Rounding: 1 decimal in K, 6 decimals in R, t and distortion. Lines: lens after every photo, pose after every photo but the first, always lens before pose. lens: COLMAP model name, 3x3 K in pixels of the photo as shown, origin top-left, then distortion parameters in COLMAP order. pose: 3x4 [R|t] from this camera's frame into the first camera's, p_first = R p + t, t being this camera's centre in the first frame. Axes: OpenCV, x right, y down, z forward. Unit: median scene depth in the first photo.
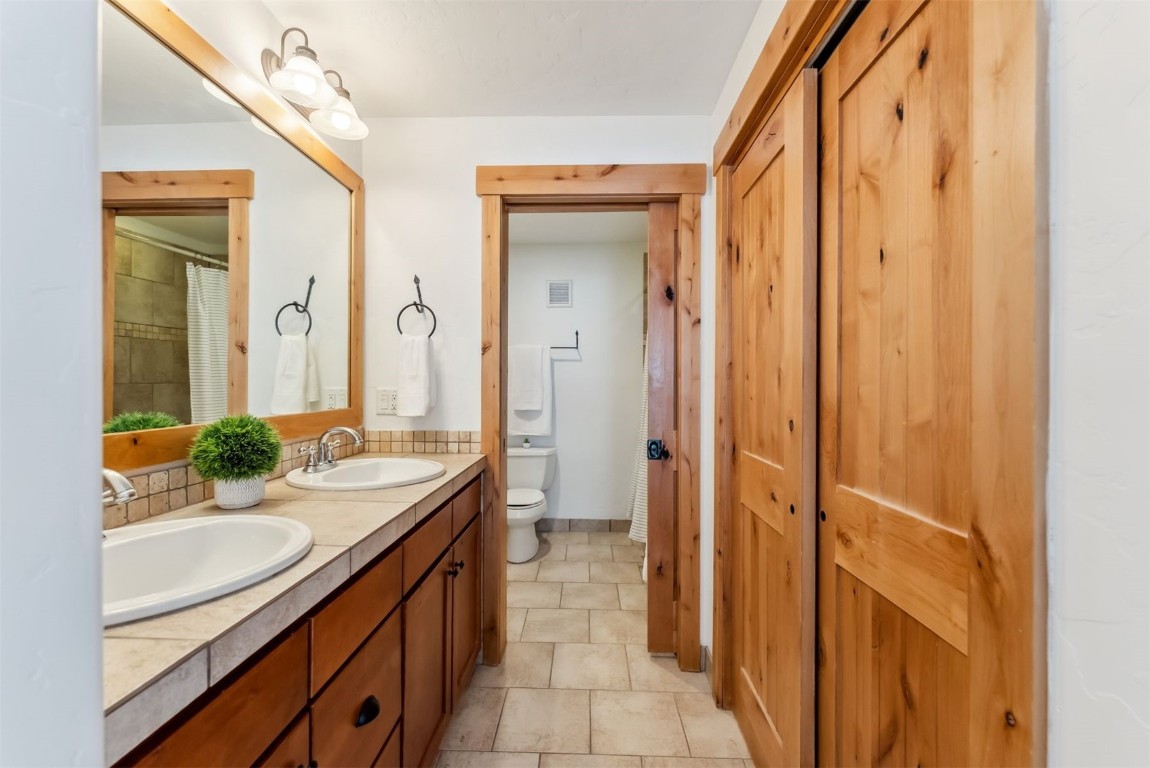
lens RADIAL K [[485.8, 0, 578.3], [0, 485.8, 381.2], [0, 0, 1]] dist [0.001371, -0.000042]
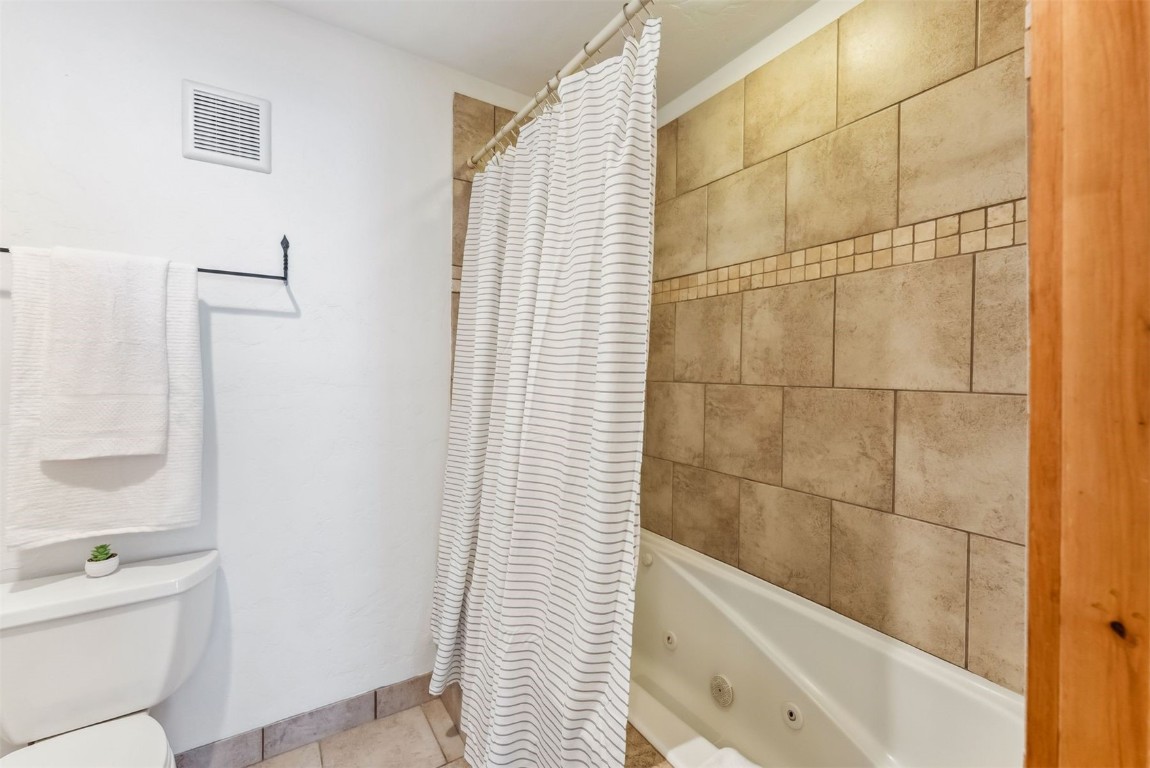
lens RADIAL K [[485.8, 0, 583.4], [0, 485.8, 378.3], [0, 0, 1]] dist [0.001371, -0.000042]
pose [[0.825858, -0.000949, 0.563877, -0.025210], [-0.001043, 0.999994, 0.003210, 0.007245], [-0.563877, -0.003239, 0.825853, 0.551651]]
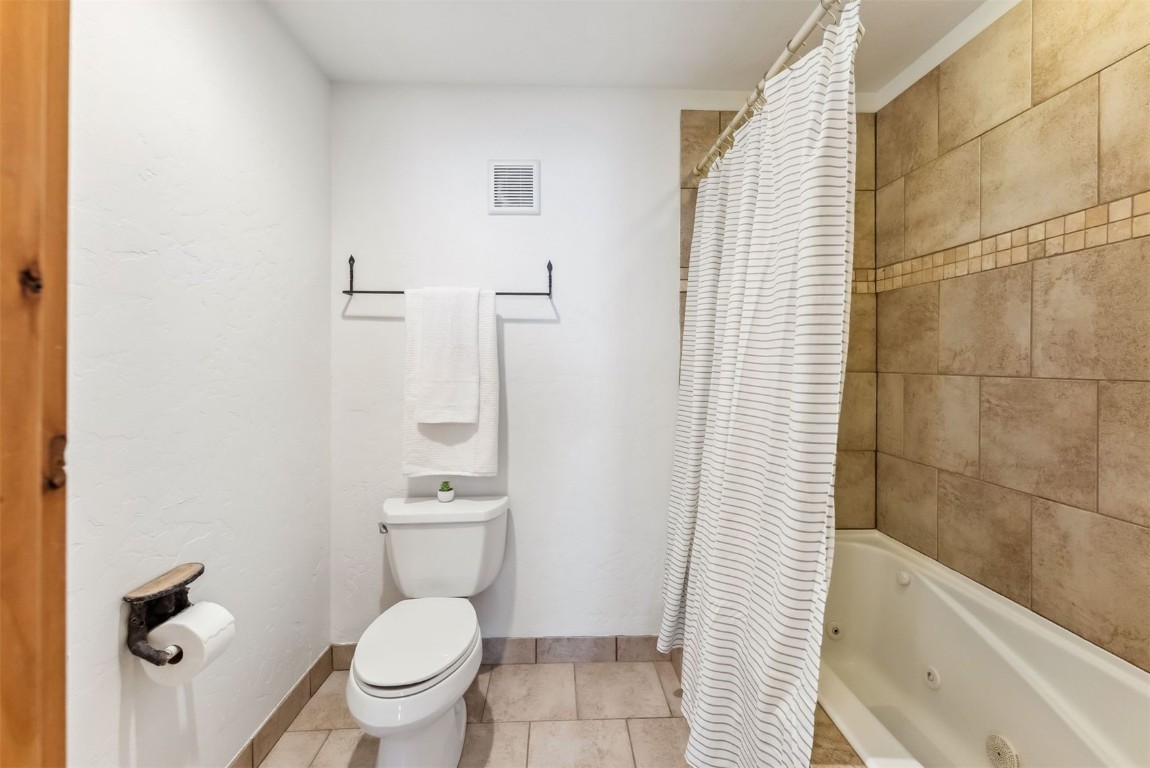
lens RADIAL K [[503.2, 0, 577.4], [0, 503.2, 366.5], [0, 0, 1]] dist [-0.000735, -0.000146]
pose [[0.998343, -0.002042, 0.057501, -0.004515], [0.002461, 0.999971, -0.007216, 0.008010], [-0.057485, 0.007346, 0.998319, 0.486913]]
